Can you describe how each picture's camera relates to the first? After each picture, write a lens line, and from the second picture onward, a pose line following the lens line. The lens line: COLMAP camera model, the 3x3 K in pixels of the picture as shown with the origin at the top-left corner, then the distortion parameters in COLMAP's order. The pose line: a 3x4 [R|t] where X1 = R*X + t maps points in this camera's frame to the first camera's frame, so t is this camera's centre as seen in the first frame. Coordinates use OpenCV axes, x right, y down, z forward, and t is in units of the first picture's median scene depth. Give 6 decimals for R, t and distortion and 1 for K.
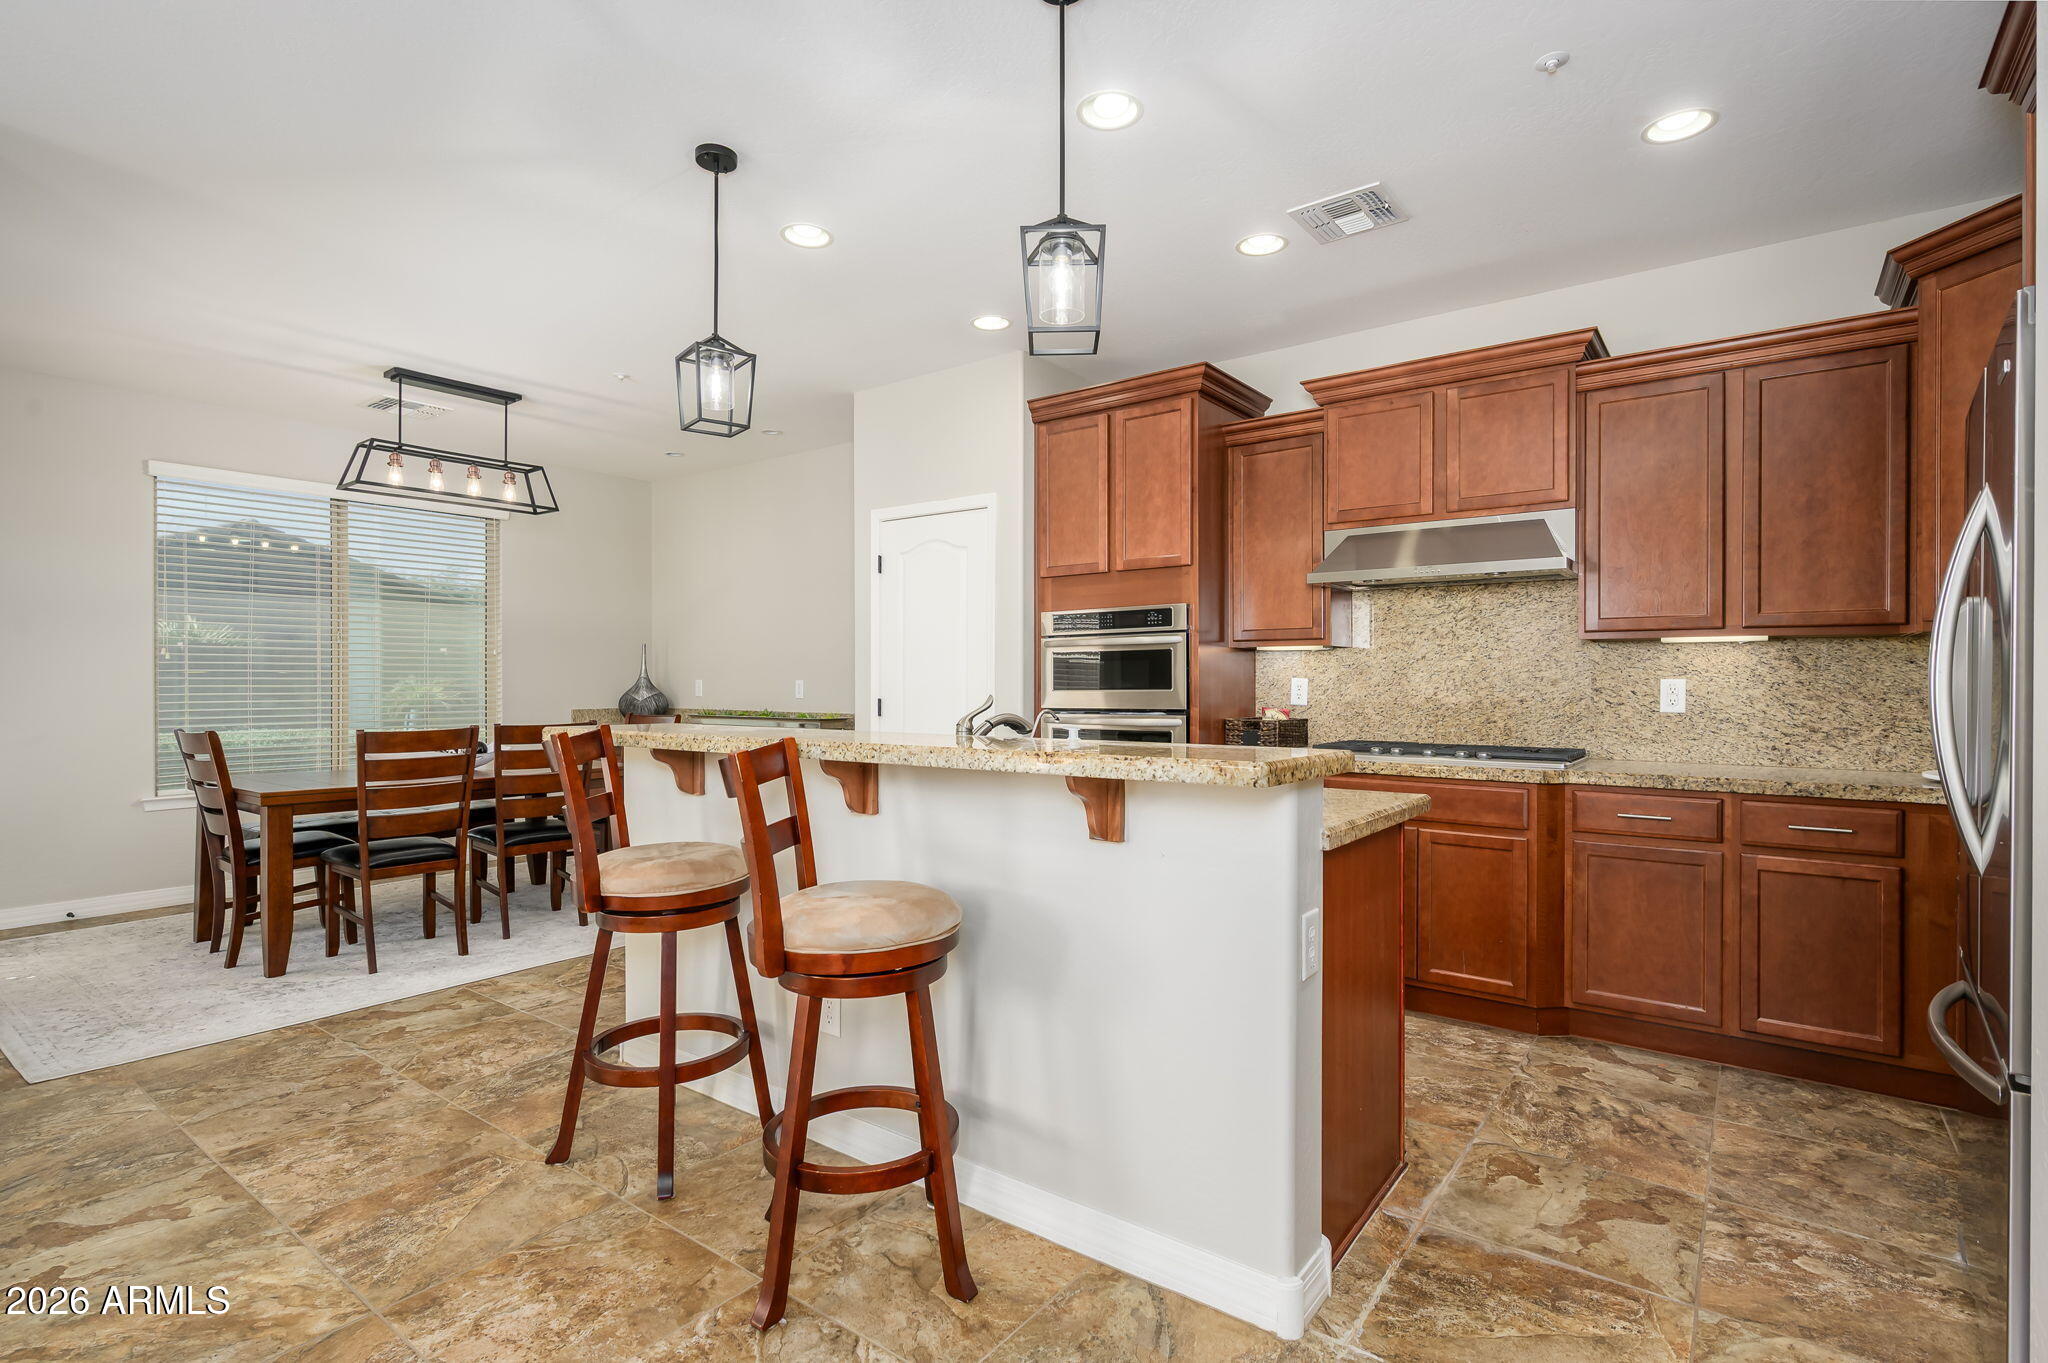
lens RADIAL K [[973.8, 0, 1034.0], [0, 973.8, 687.7], [0, 0, 1]] dist [0.001368, -0.000641]
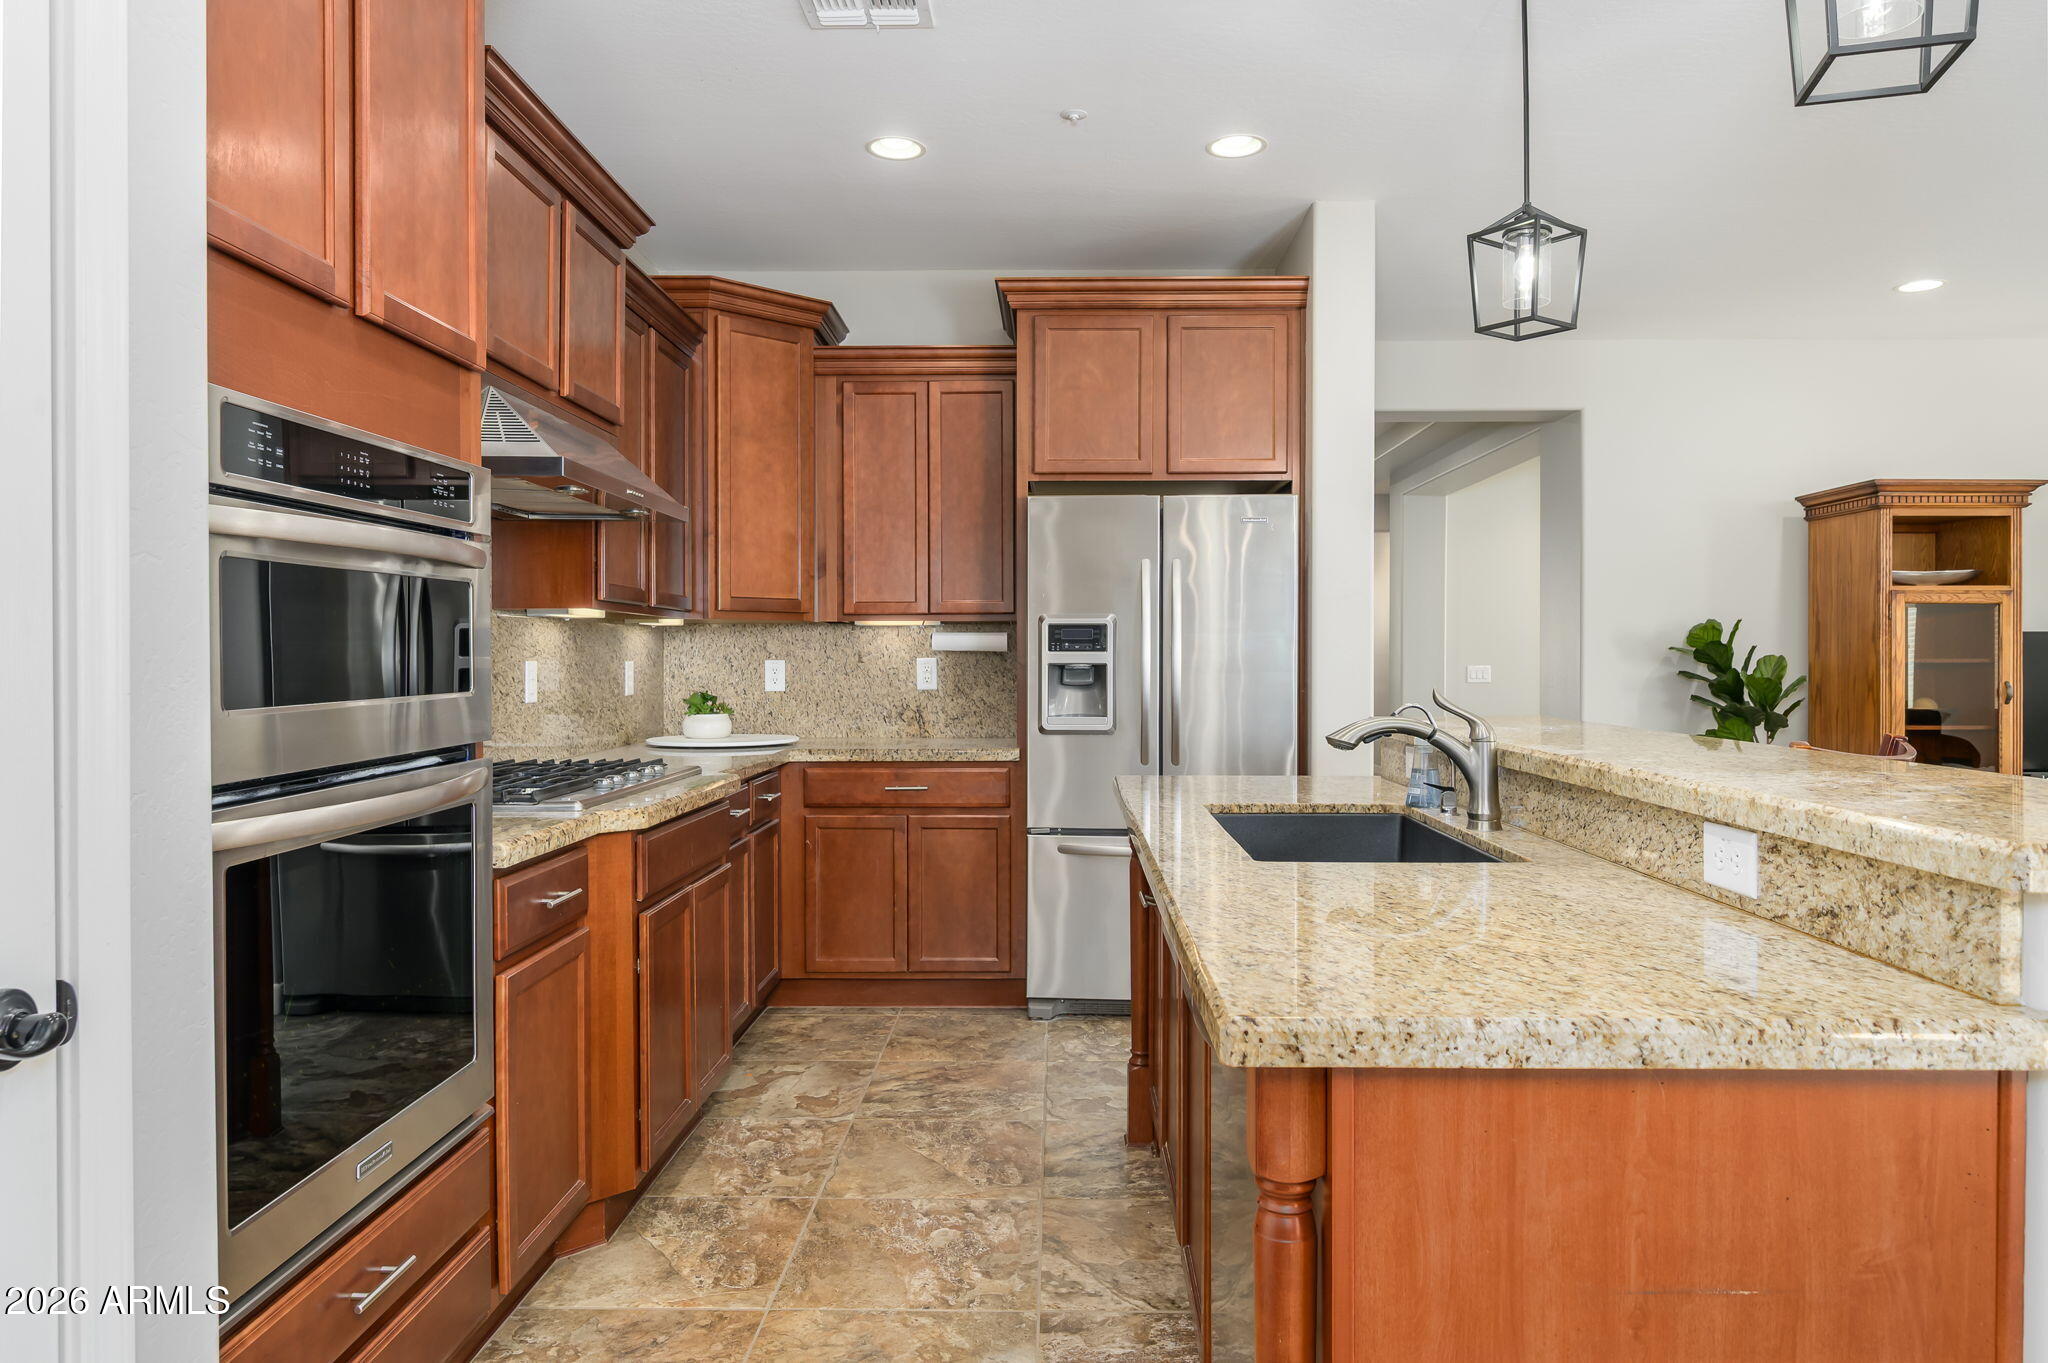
lens RADIAL K [[1313.8, 0, 1037.8], [0, 1313.8, 670.7], [0, 0, 1]] dist [-0.004447, 0.004275]
pose [[-0.582221, -0.009095, 0.812980, -0.463952], [0.004498, 0.999886, 0.014407, -0.014646], [-0.813018, 0.012045, -0.582114, 1.304657]]
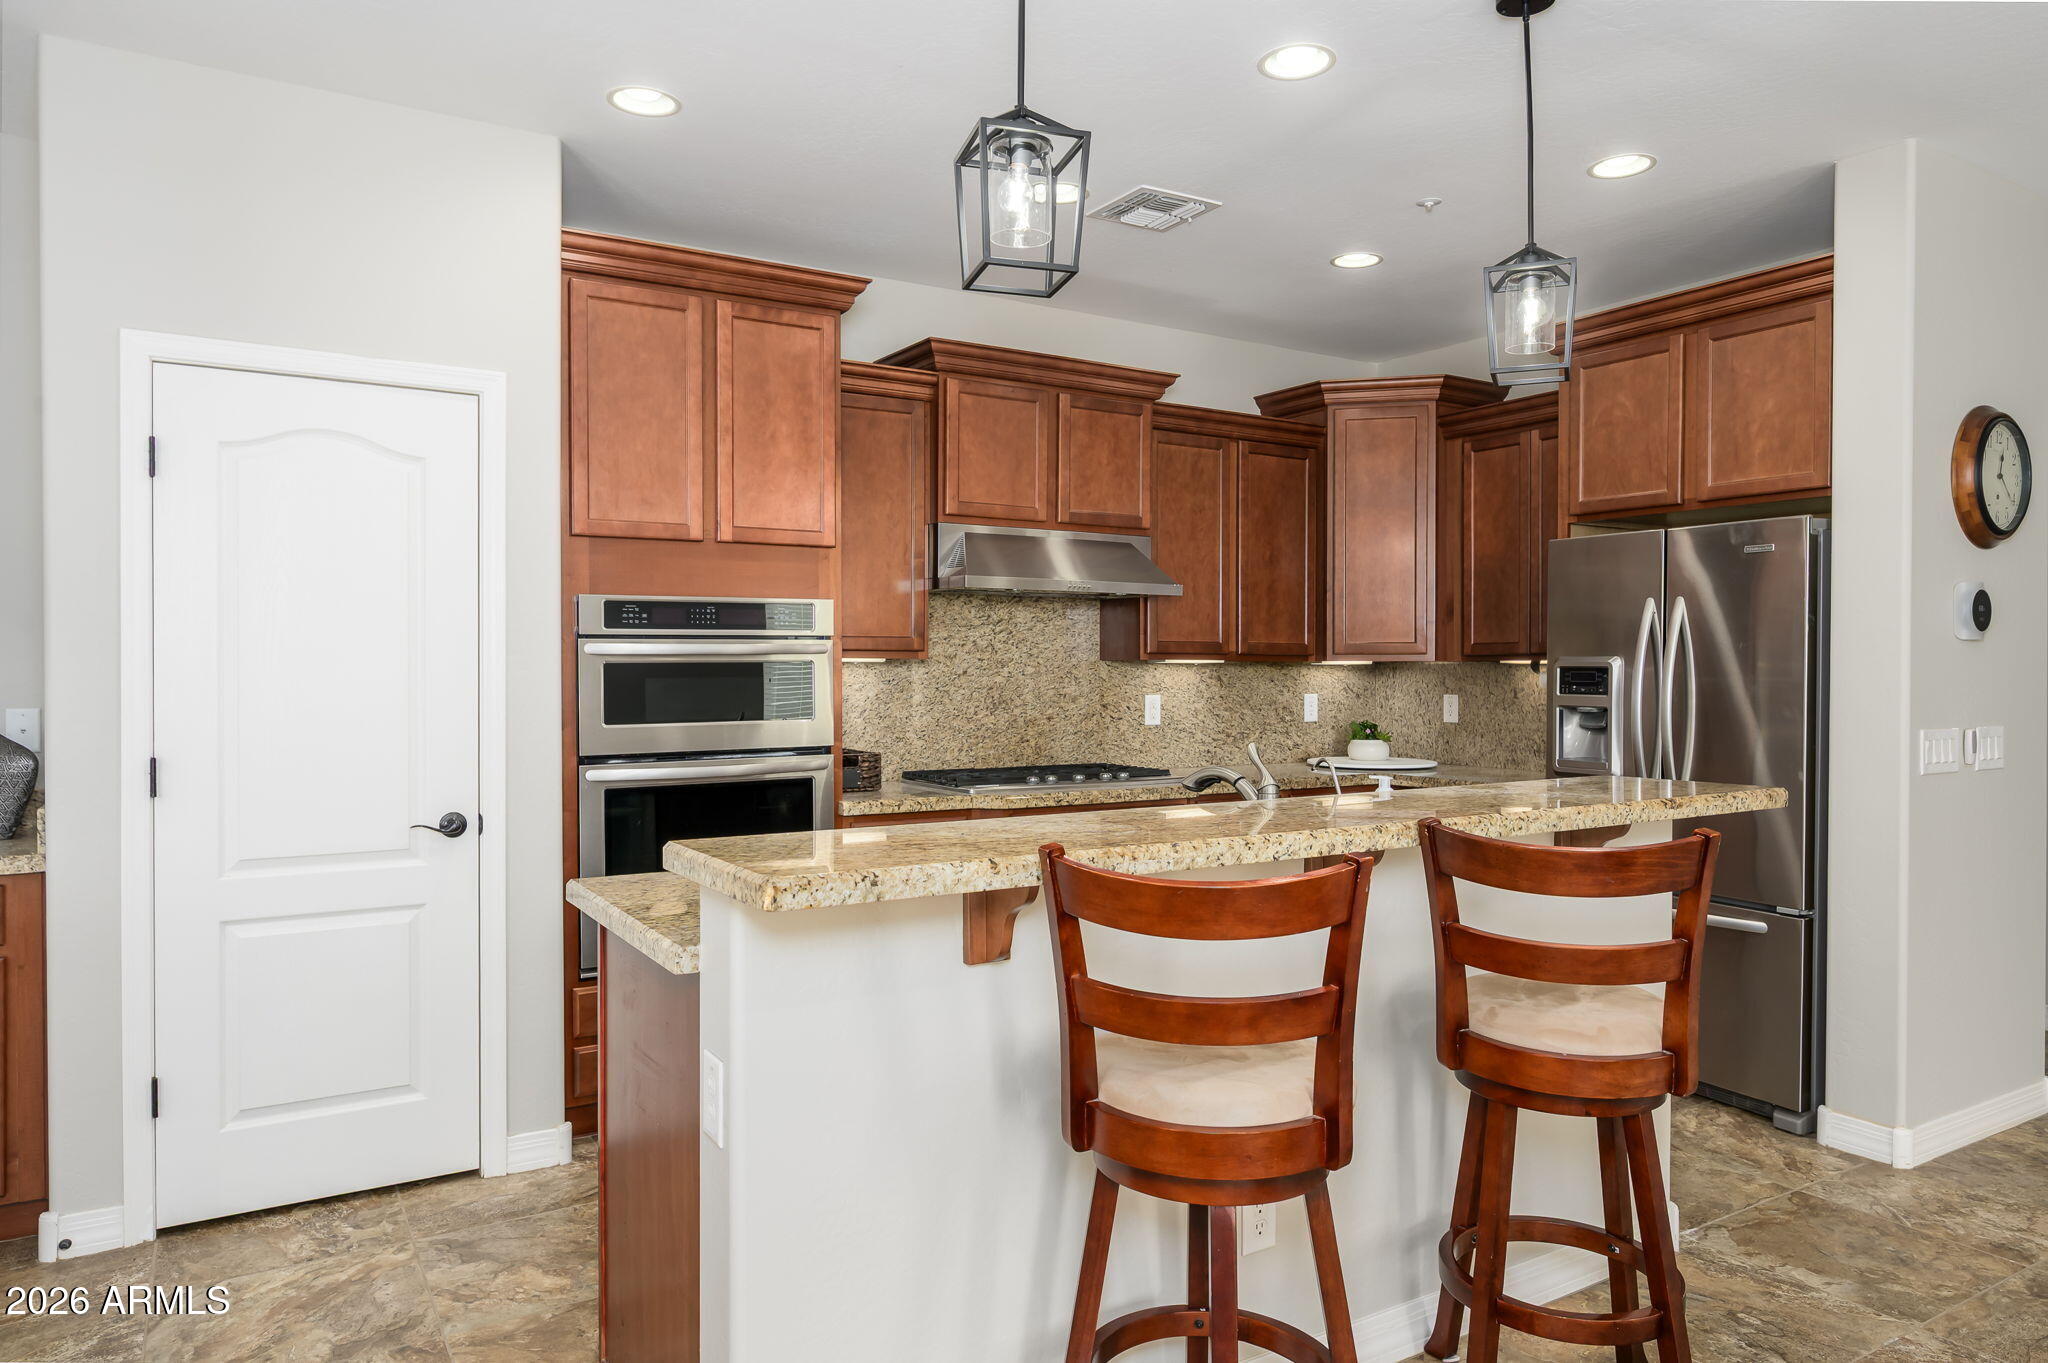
lens RADIAL K [[1313.8, 0, 1022.9], [0, 1313.8, 684.6], [0, 0, 1]] dist [-0.004447, 0.004275]
pose [[0.374680, -0.012505, 0.927070, -0.809253], [0.003649, 0.999921, 0.012013, -0.040173], [-0.927147, -0.001118, 0.374696, 0.578895]]
